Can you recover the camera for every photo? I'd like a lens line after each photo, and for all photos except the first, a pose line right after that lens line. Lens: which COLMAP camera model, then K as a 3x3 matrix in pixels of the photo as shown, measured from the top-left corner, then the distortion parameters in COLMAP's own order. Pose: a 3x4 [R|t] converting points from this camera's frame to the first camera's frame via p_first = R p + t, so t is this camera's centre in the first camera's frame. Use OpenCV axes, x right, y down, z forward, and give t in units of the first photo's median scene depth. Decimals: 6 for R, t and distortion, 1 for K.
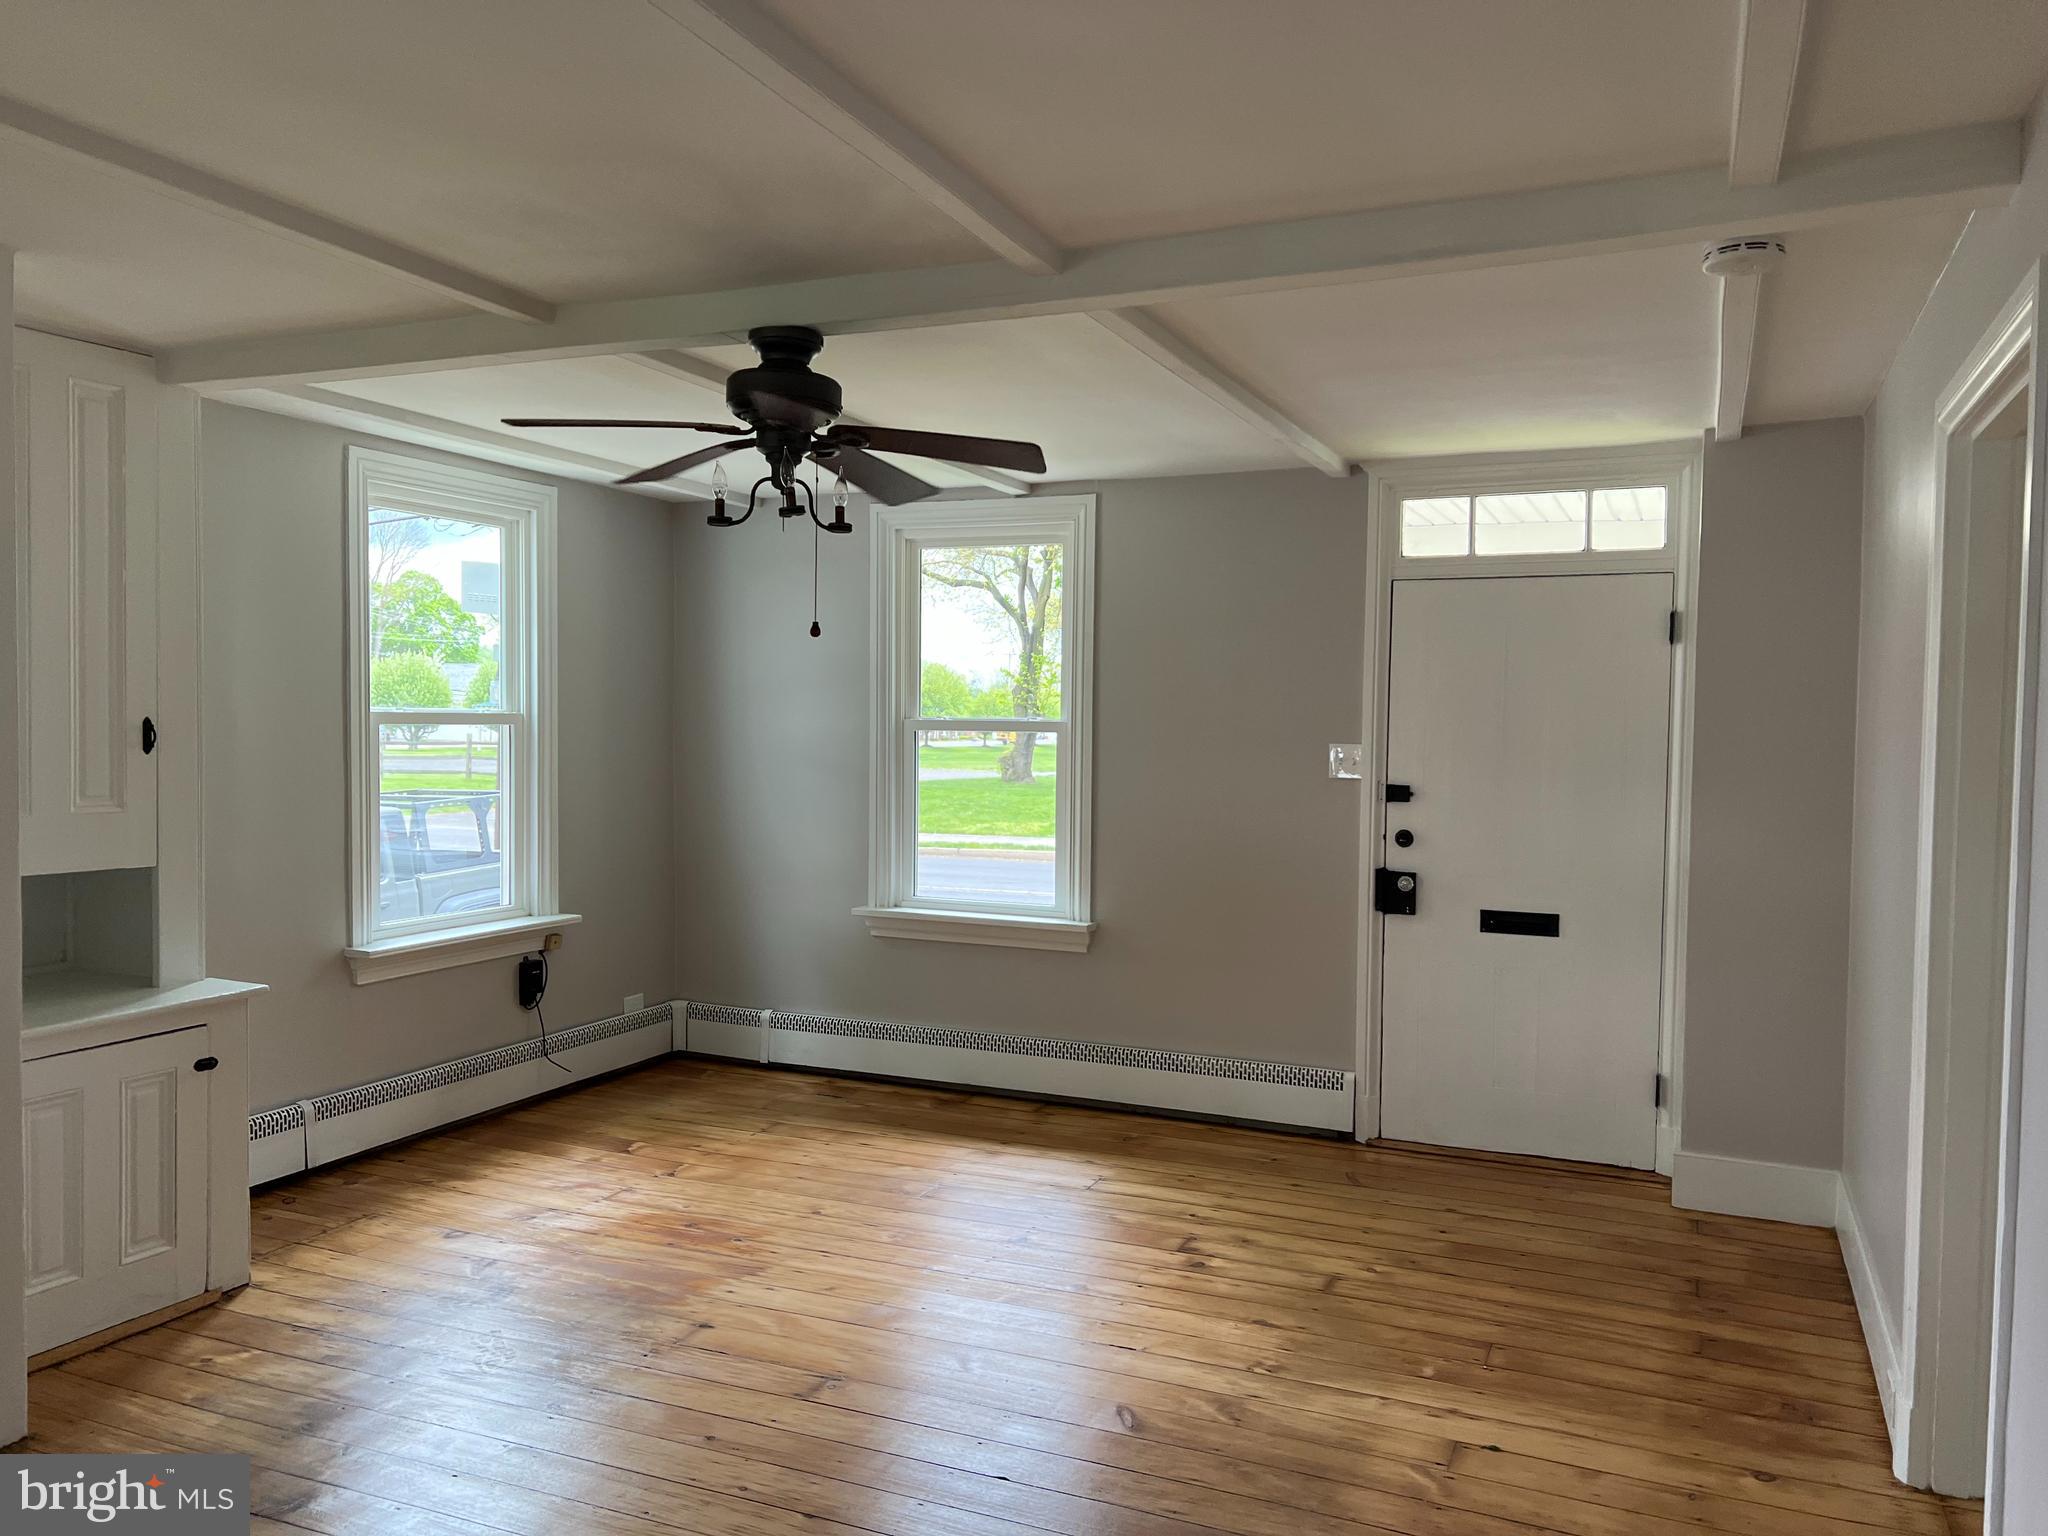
lens RADIAL K [[1522.9, 0, 1023.2], [0, 1522.9, 774.5], [0, 0, 1]] dist [0.017923, -0.045093]
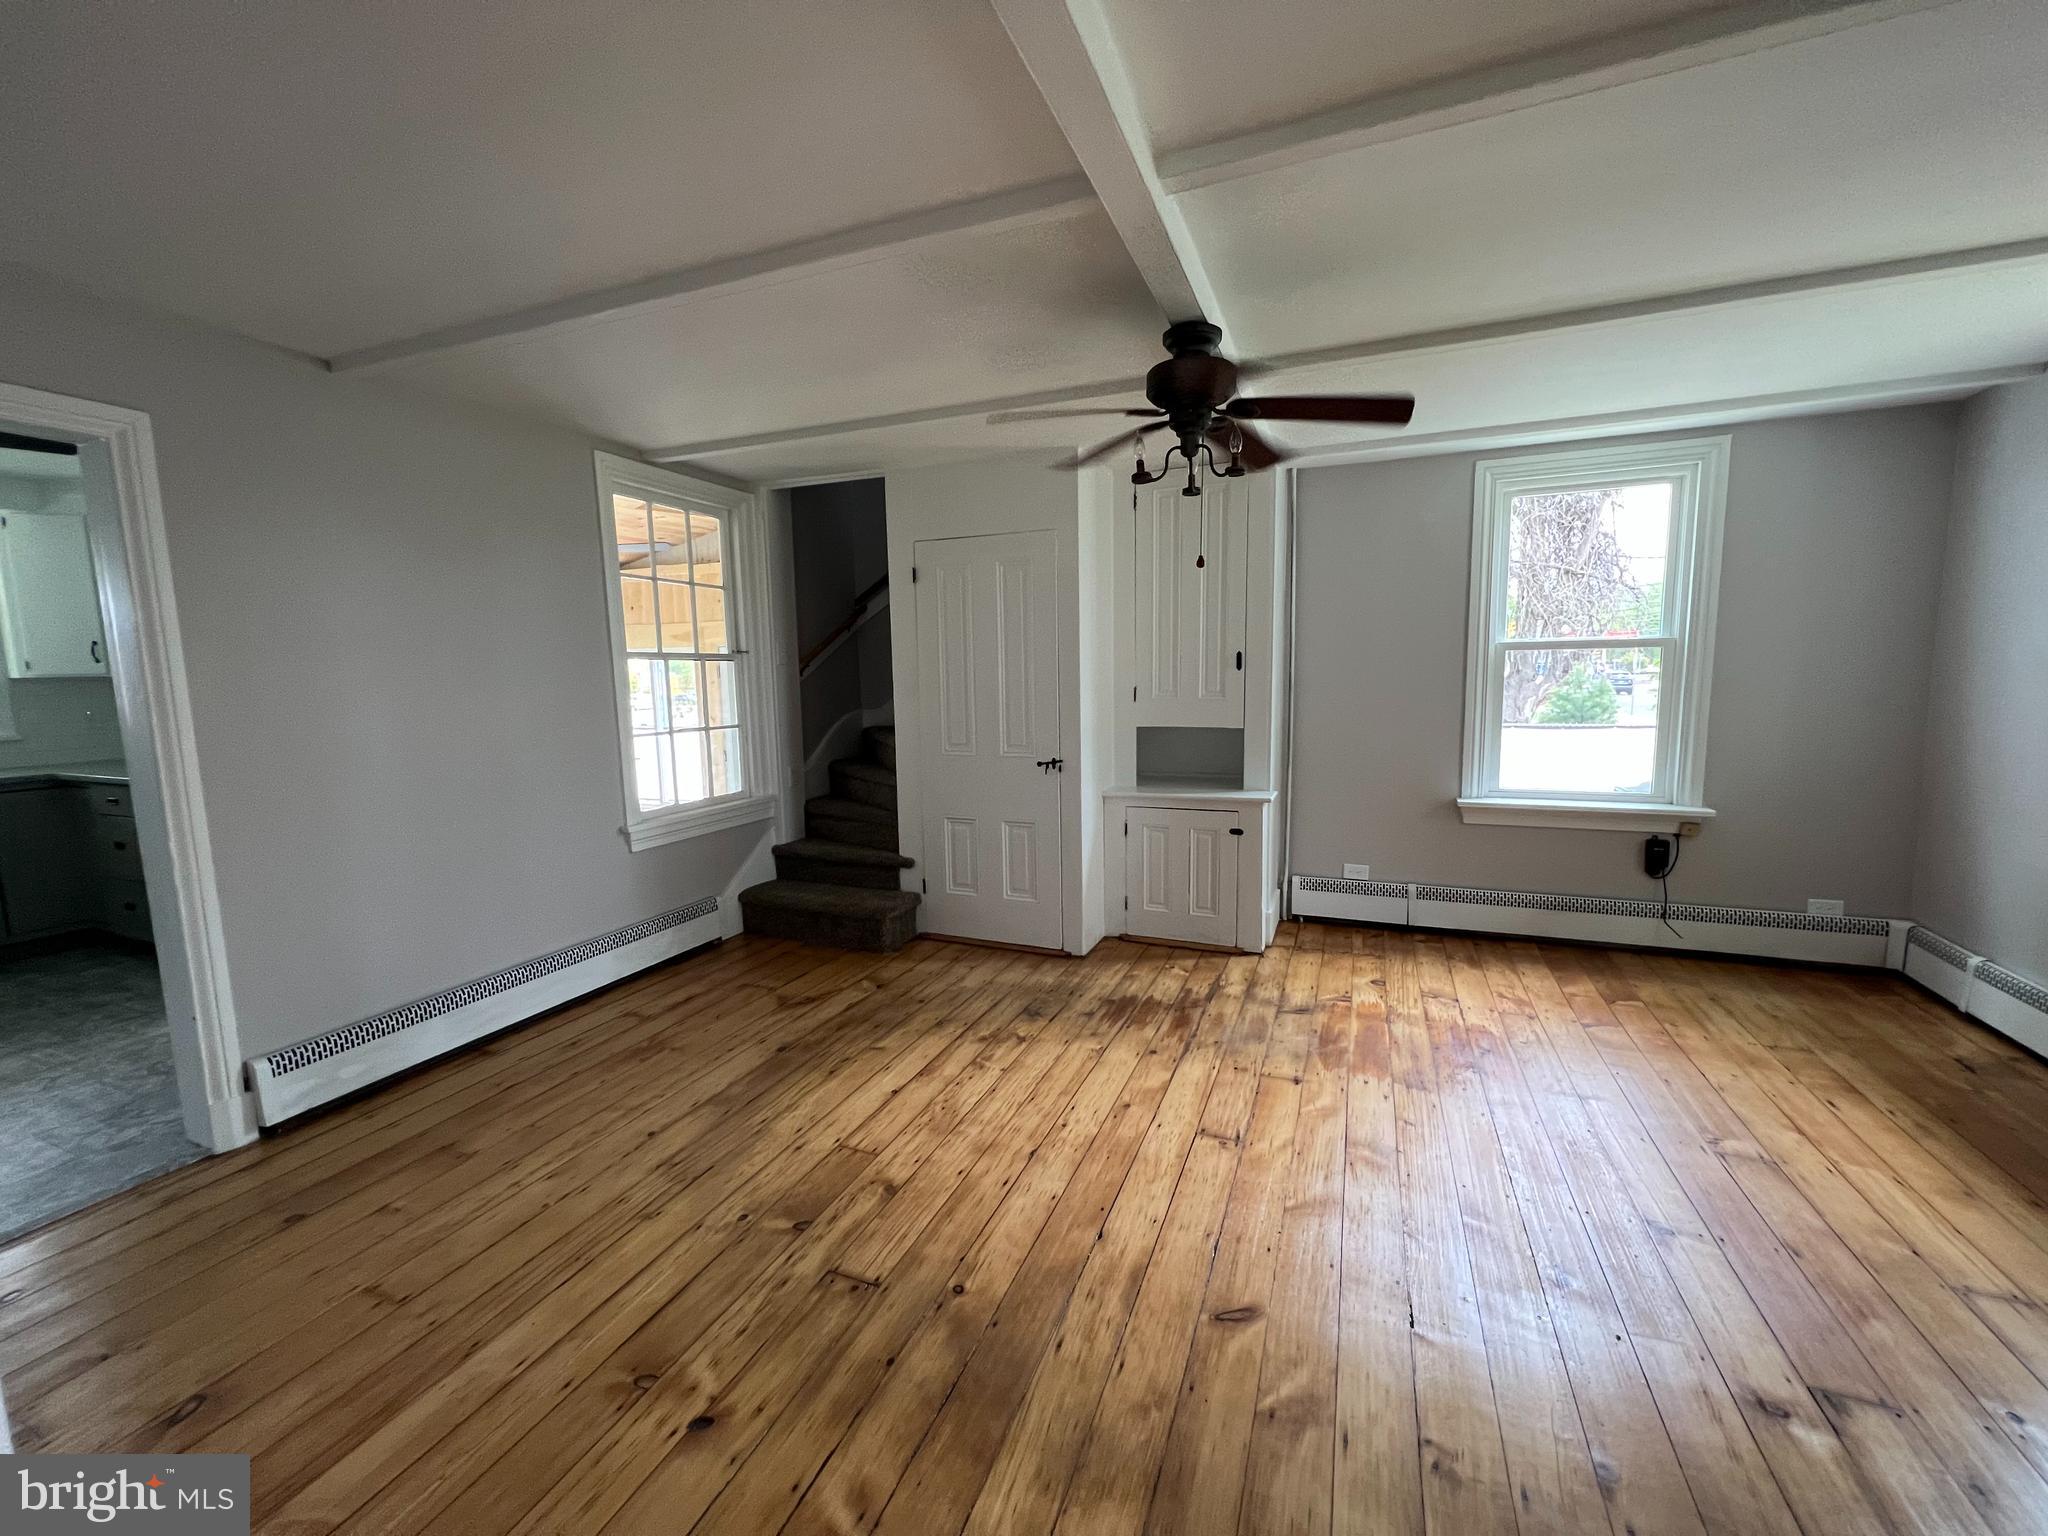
lens RADIAL K [[806.1, 0, 1015.8], [0, 806.1, 769.6], [0, 0, 1]] dist [-0.011299, 0.000040]
pose [[0.012629, 0.109551, -0.993901, 0.420668], [-0.017340, 0.993855, 0.109325, 0.005170], [0.999770, 0.015853, 0.014451, 0.639116]]
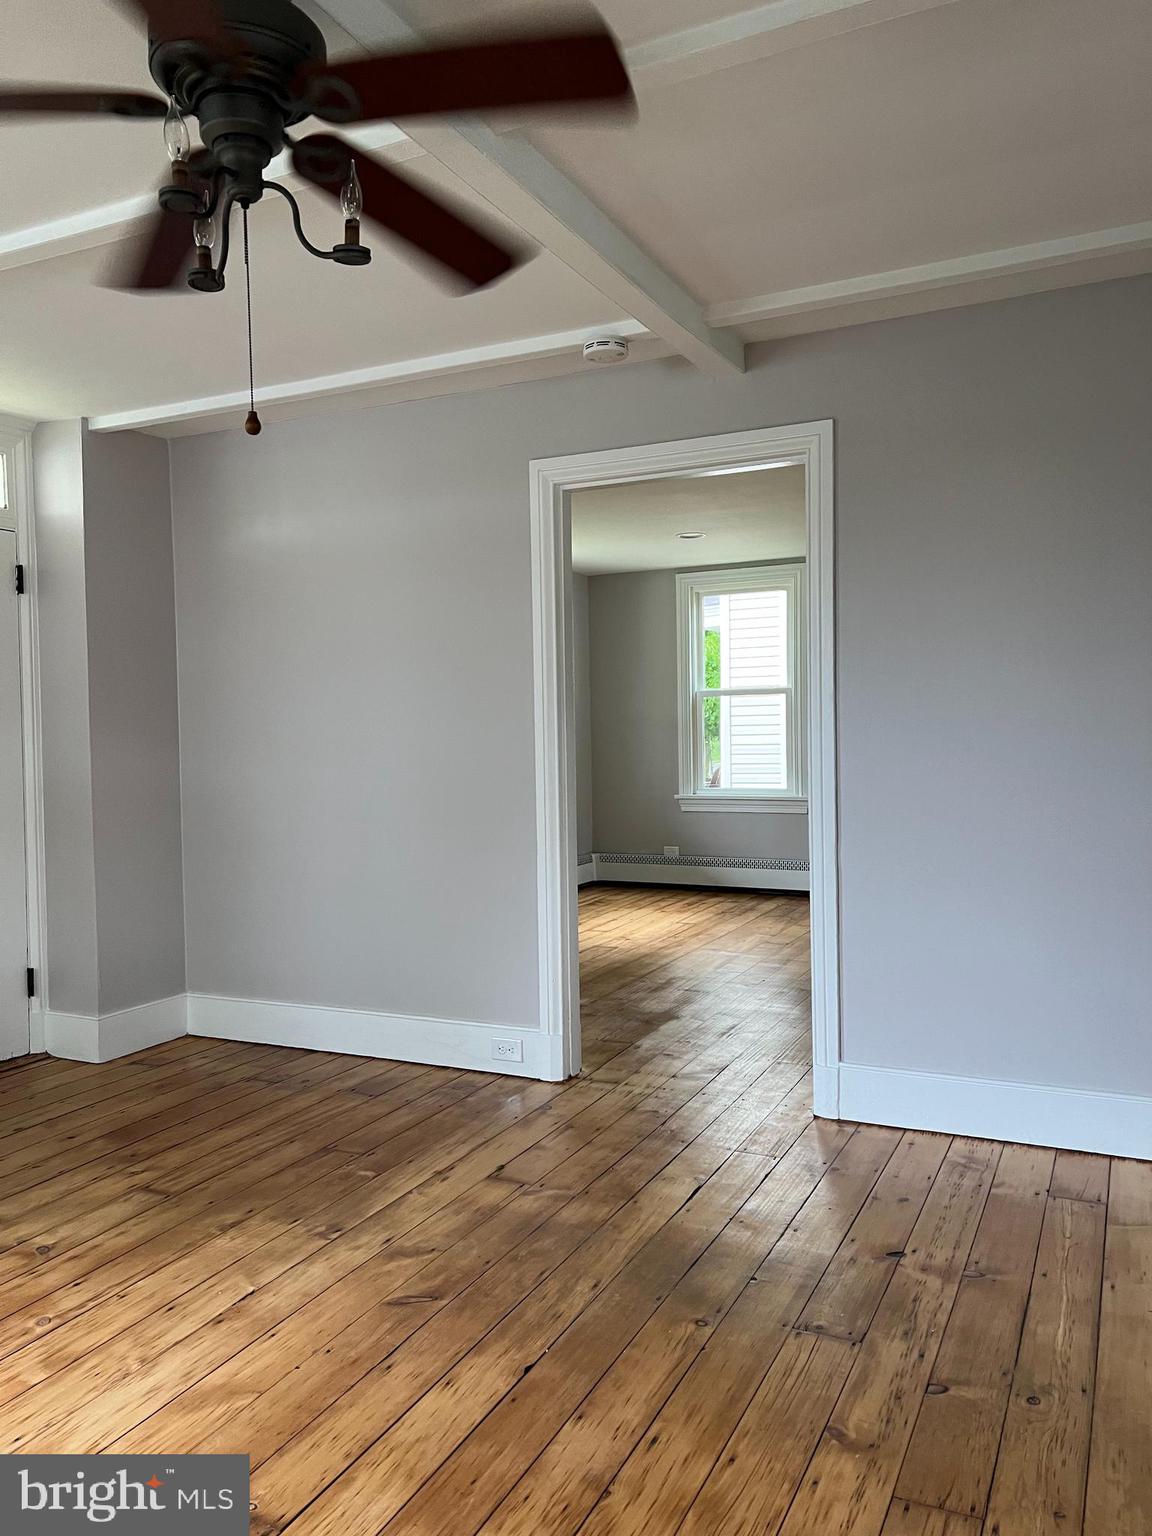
lens RADIAL K [[1142.2, 0, 578.6], [0, 1142.2, 762.0], [0, 0, 1]] dist [0.017923, -0.045093]
pose [[0.035761, -0.043706, 0.998404, -0.502042], [0.058205, 0.997438, 0.041578, 0.034194], [-0.997664, 0.056626, 0.038213, 0.641187]]
